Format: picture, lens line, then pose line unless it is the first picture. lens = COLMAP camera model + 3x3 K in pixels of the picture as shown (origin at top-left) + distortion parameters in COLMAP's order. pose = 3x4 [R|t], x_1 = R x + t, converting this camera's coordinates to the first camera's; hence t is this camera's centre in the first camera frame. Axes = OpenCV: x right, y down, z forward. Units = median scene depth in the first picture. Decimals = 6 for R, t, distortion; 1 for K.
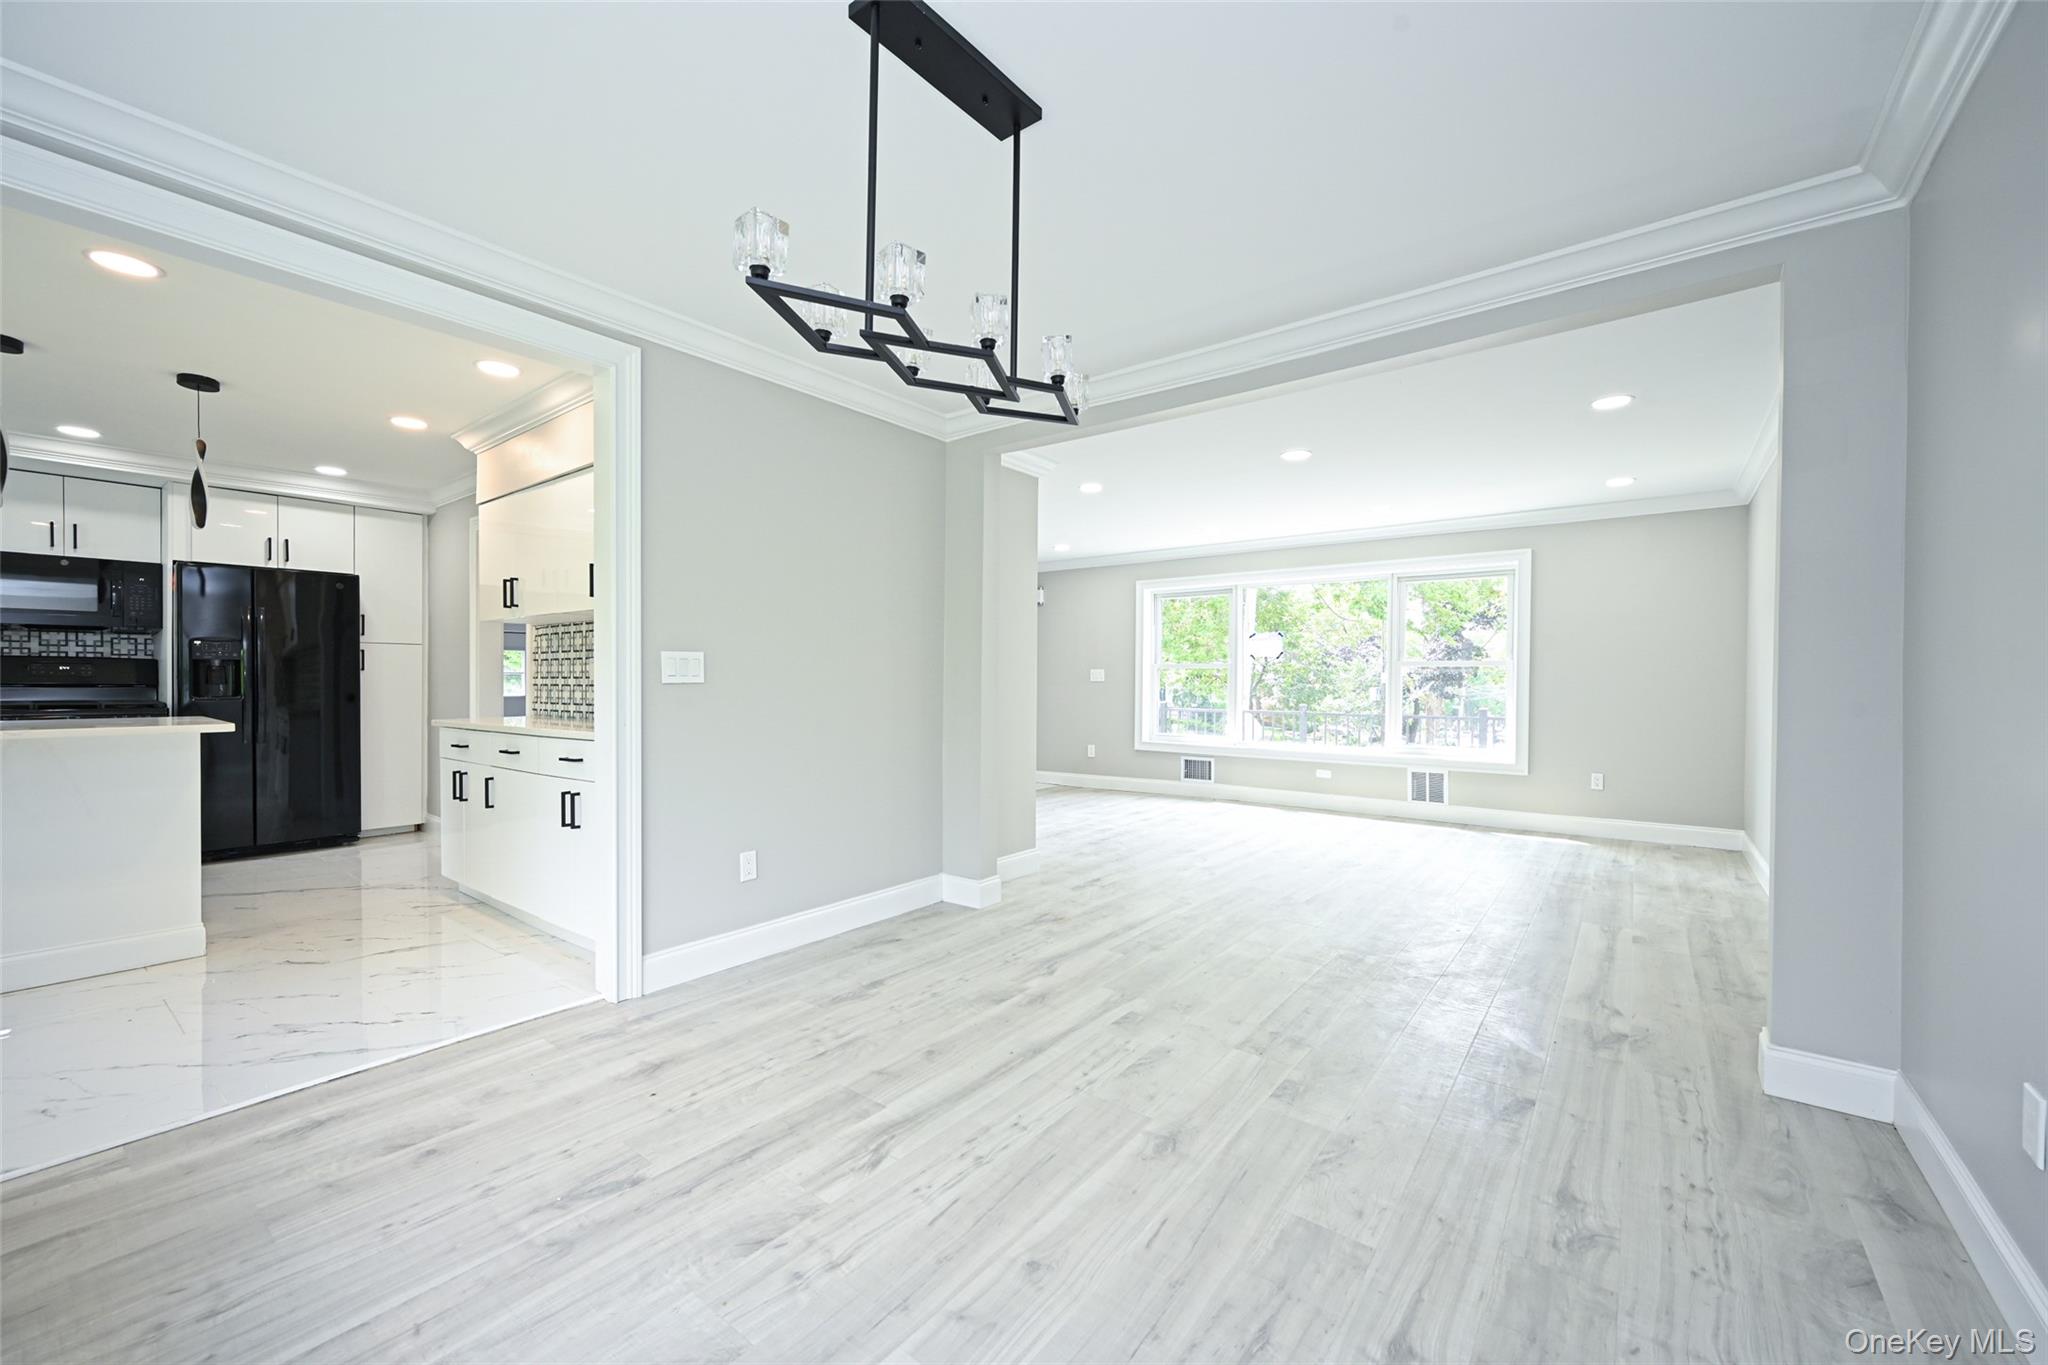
lens RADIAL K [[805.7, 0, 1021.1], [0, 805.7, 689.1], [0, 0, 1]] dist [-0.002831, 0.001016]
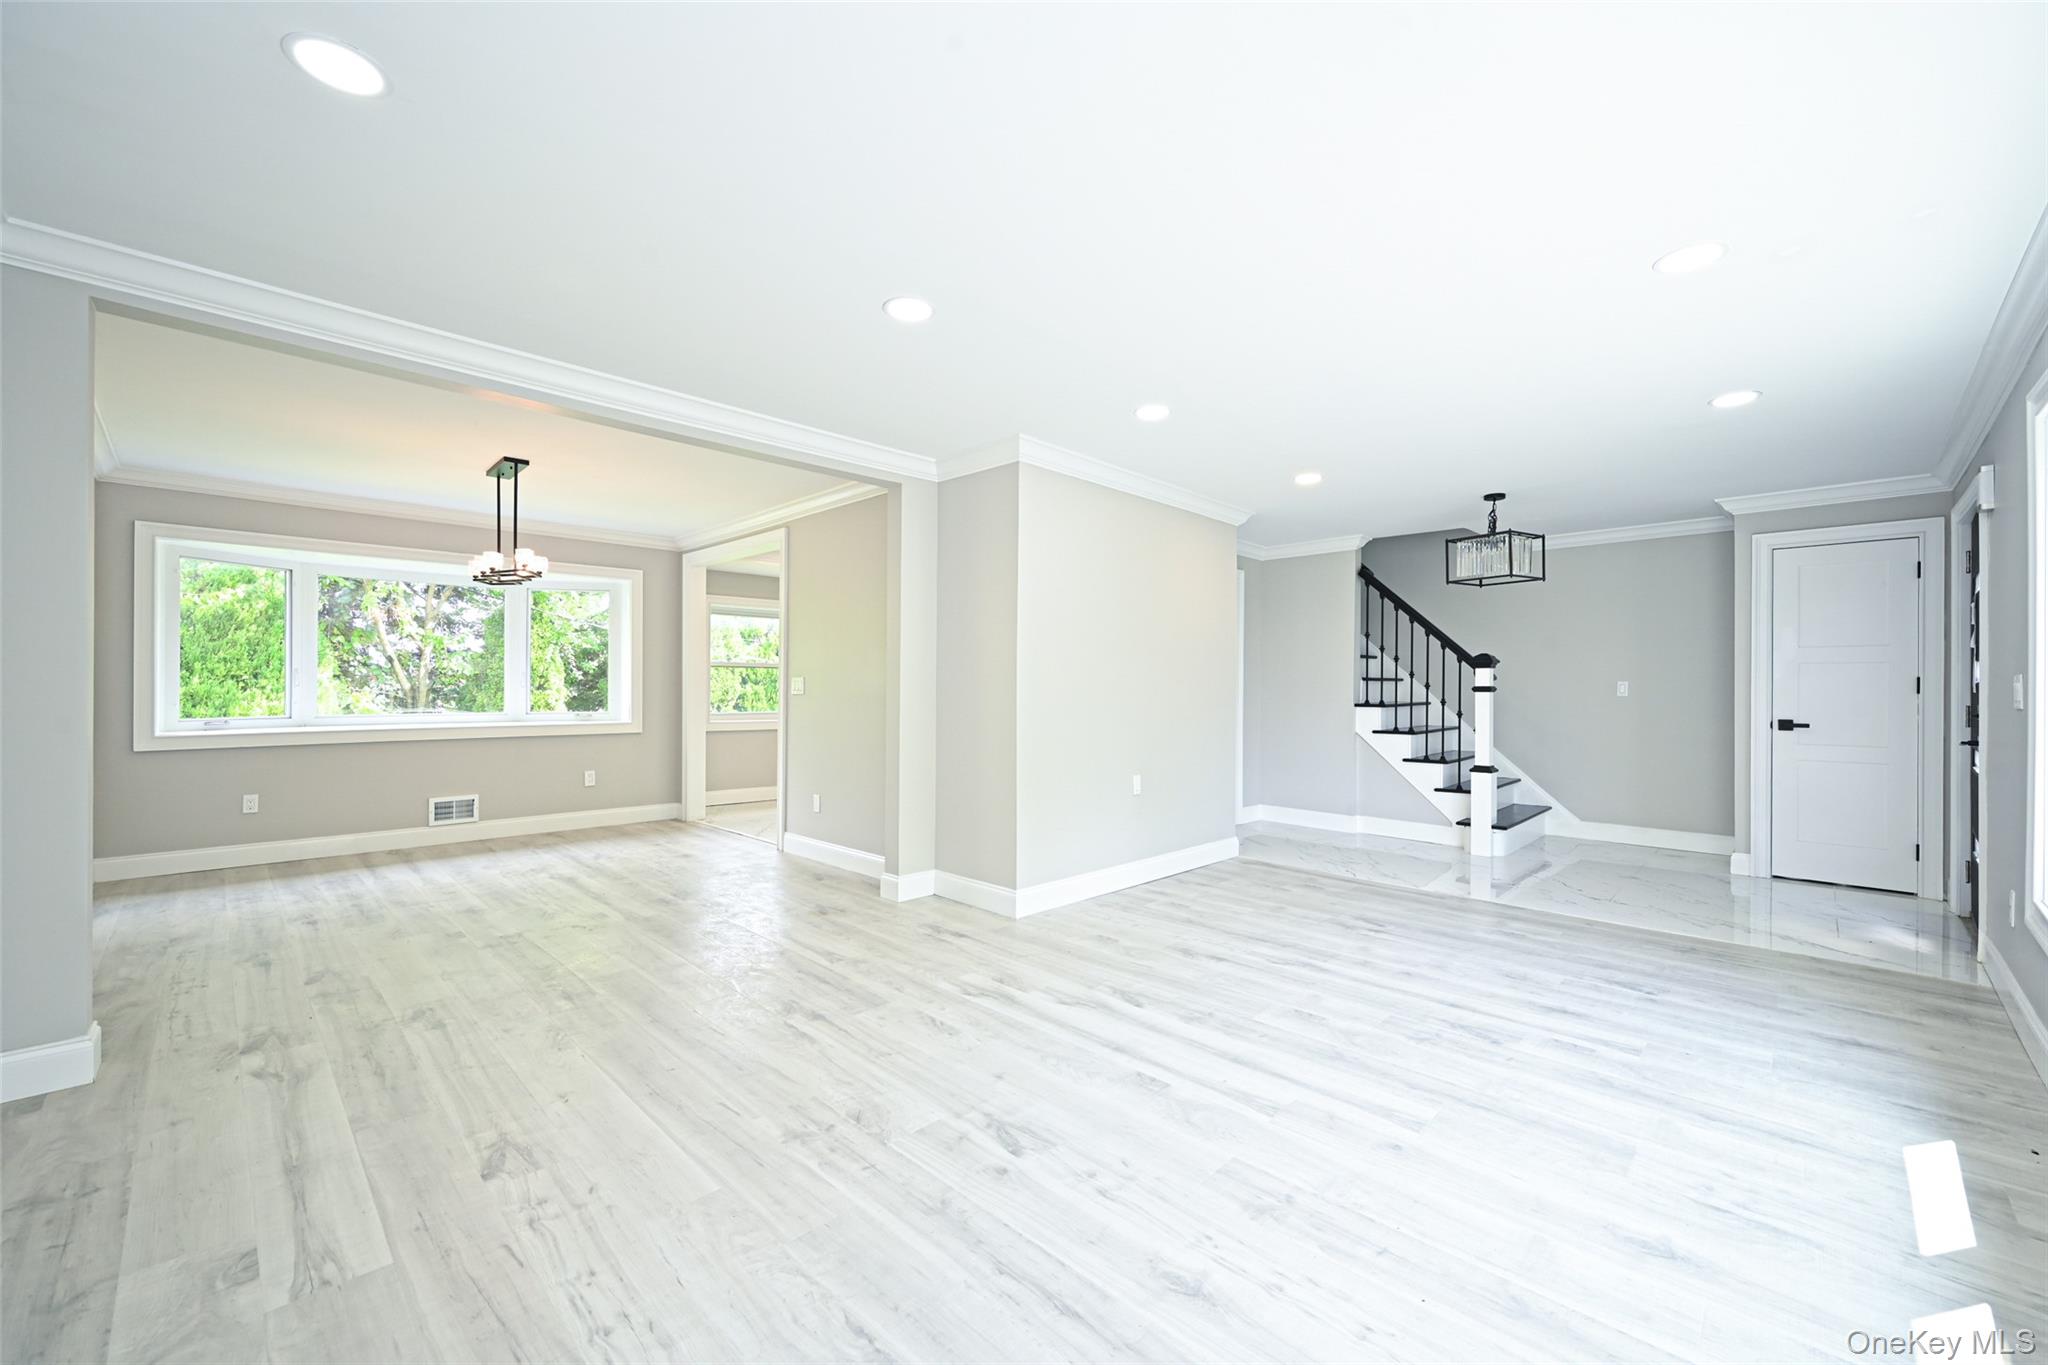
lens RADIAL K [[805.7, 0, 1024.2], [0, 805.7, 687.9], [0, 0, 1]] dist [-0.002831, 0.001016]
pose [[-0.119227, -0.006179, -0.992848, 1.035144], [-0.018947, 0.999813, -0.003947, -0.018095], [0.992686, 0.018341, -0.119322, 1.317278]]
